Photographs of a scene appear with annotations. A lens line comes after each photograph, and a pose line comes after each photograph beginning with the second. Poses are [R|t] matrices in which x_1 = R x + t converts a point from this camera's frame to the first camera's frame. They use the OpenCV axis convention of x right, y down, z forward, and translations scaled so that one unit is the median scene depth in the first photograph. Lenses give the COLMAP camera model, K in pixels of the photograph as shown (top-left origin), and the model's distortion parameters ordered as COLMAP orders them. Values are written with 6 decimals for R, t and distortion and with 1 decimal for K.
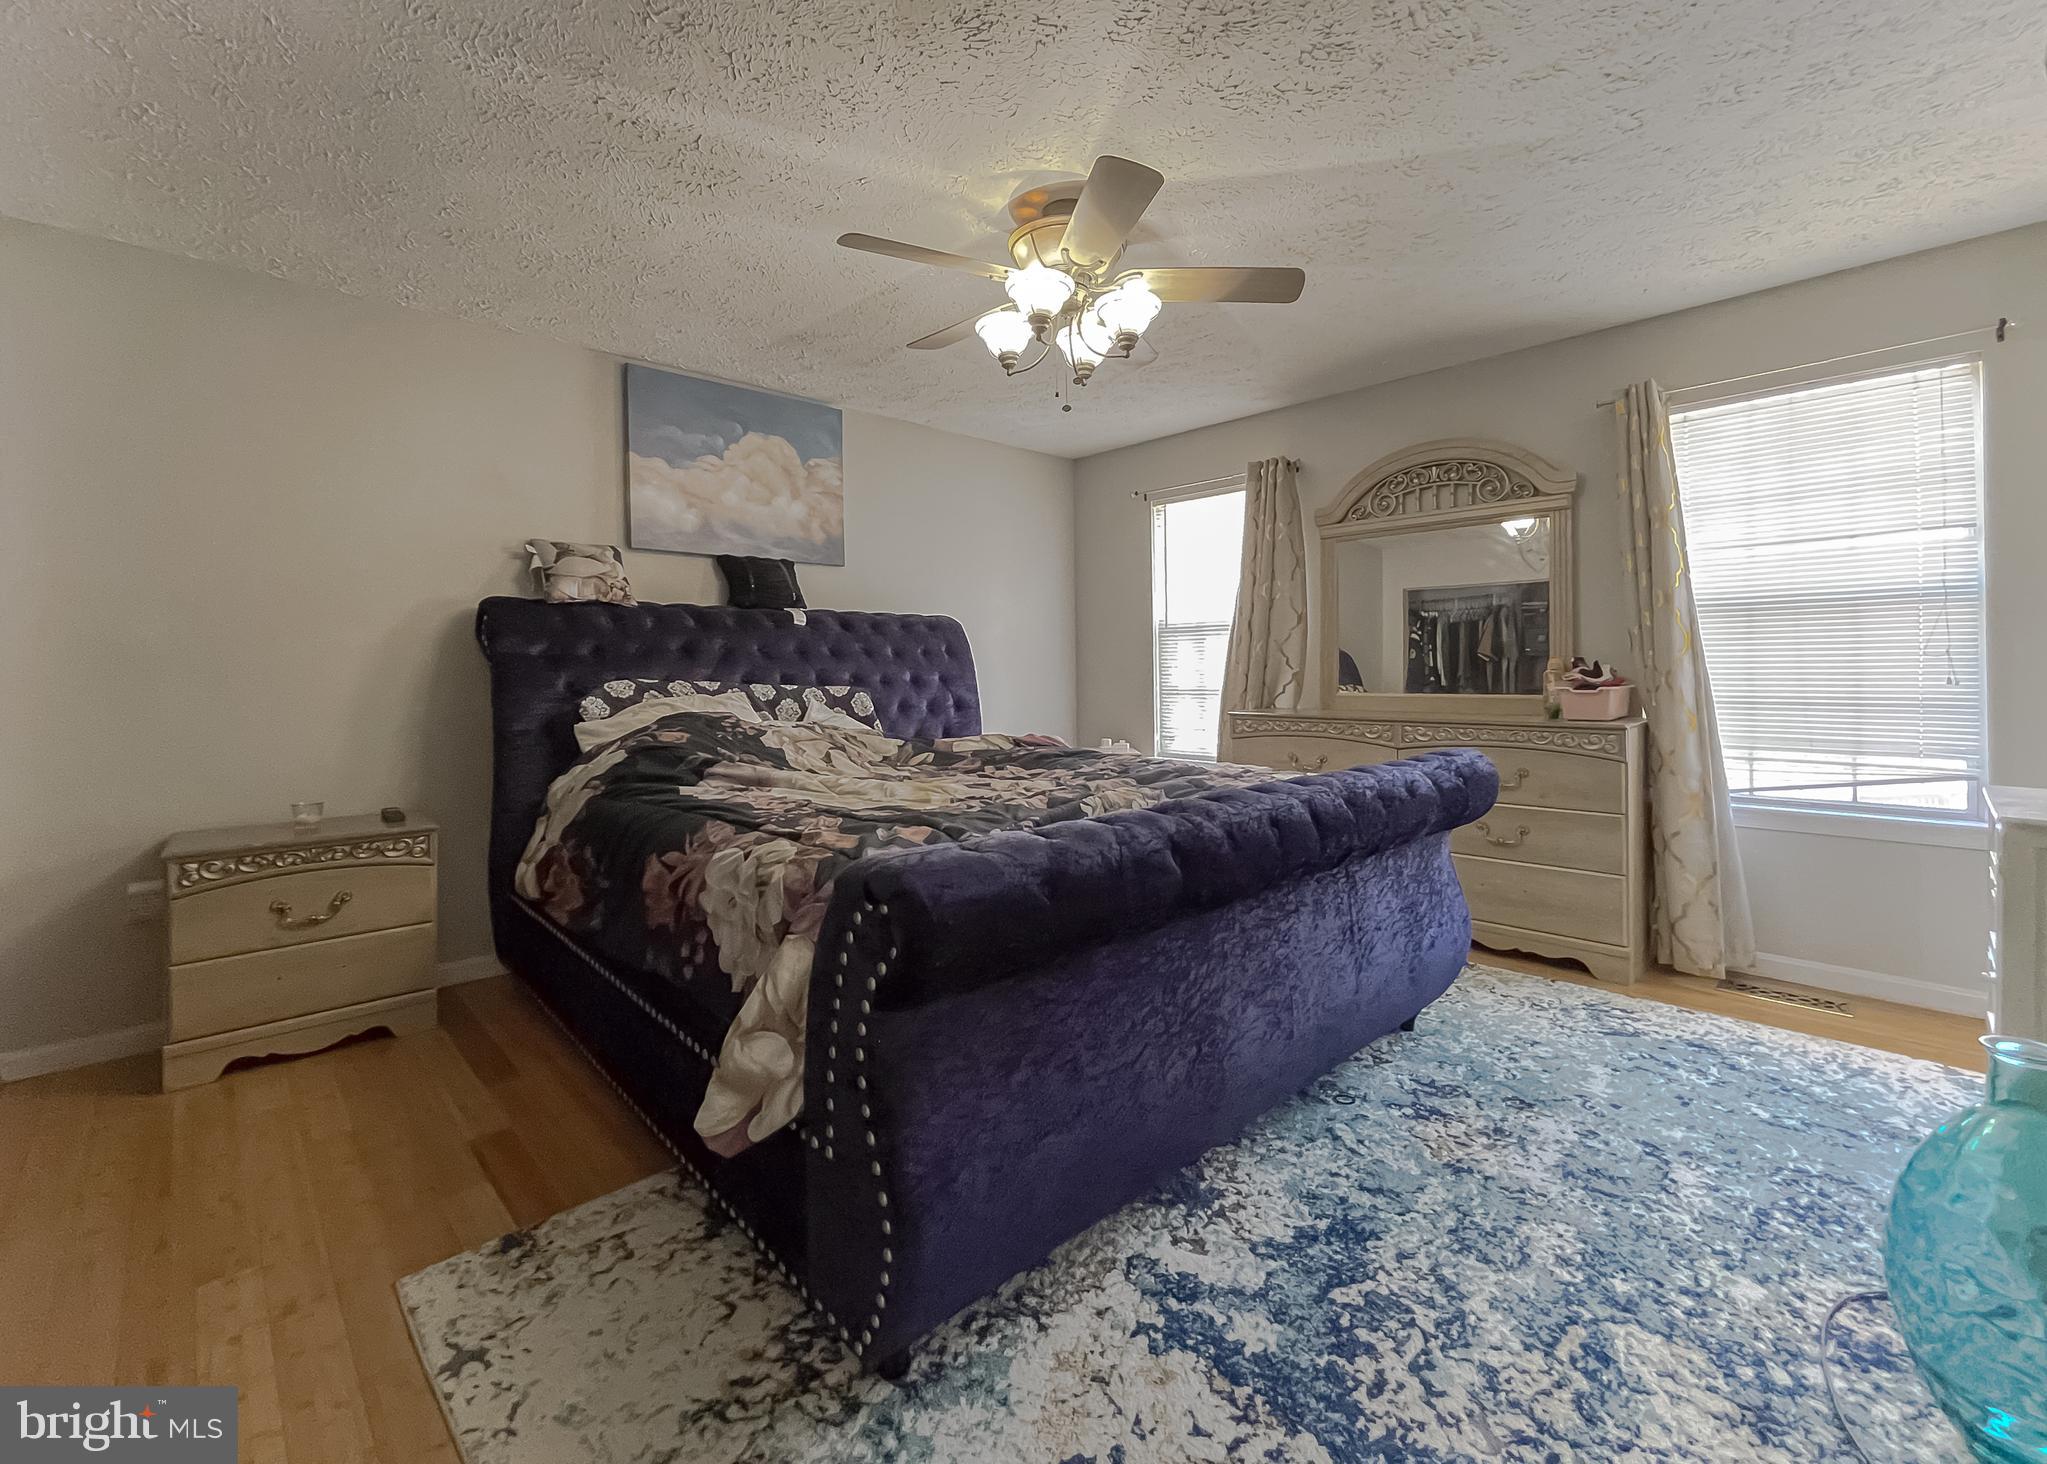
lens RADIAL K [[873.7, 0, 1025.5], [0, 873.7, 682.7], [0, 0, 1]] dist [-0.012671, -0.000139]
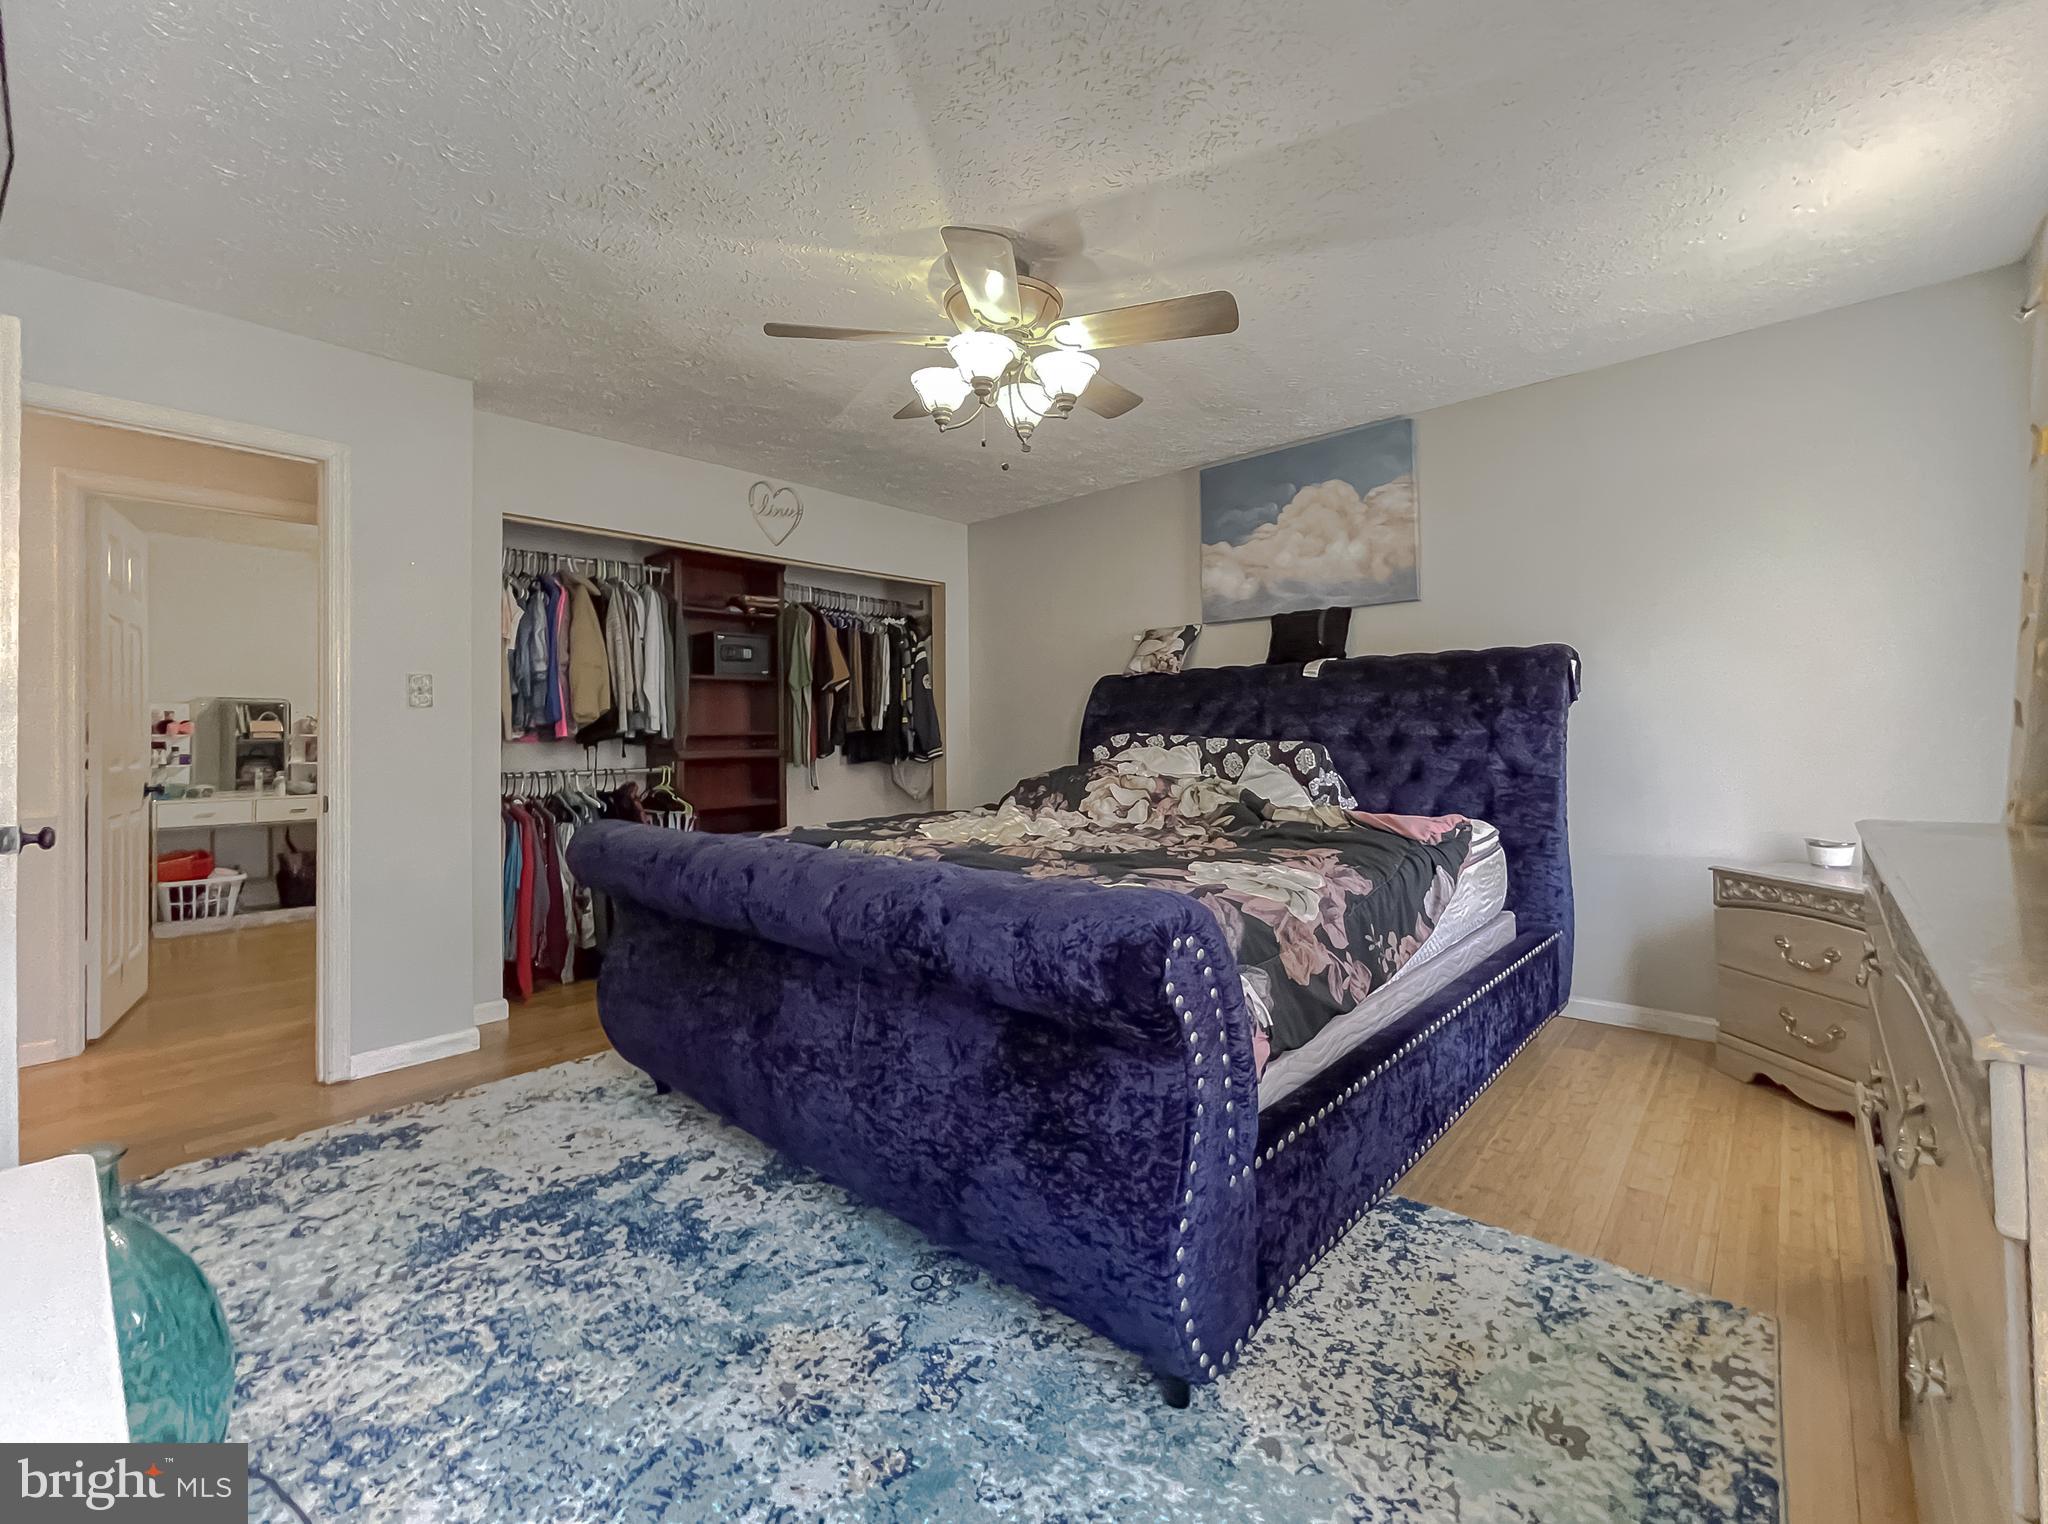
lens RADIAL K [[876.3, 0, 1019.6], [0, 876.3, 734.5], [0, 0, 1]] dist [-0.011377, 0.000299]
pose [[0.064357, 0.009377, -0.997883, 1.526752], [-0.000237, 0.999956, 0.009381, -0.025819], [0.997927, -0.000367, 0.064357, 1.378242]]
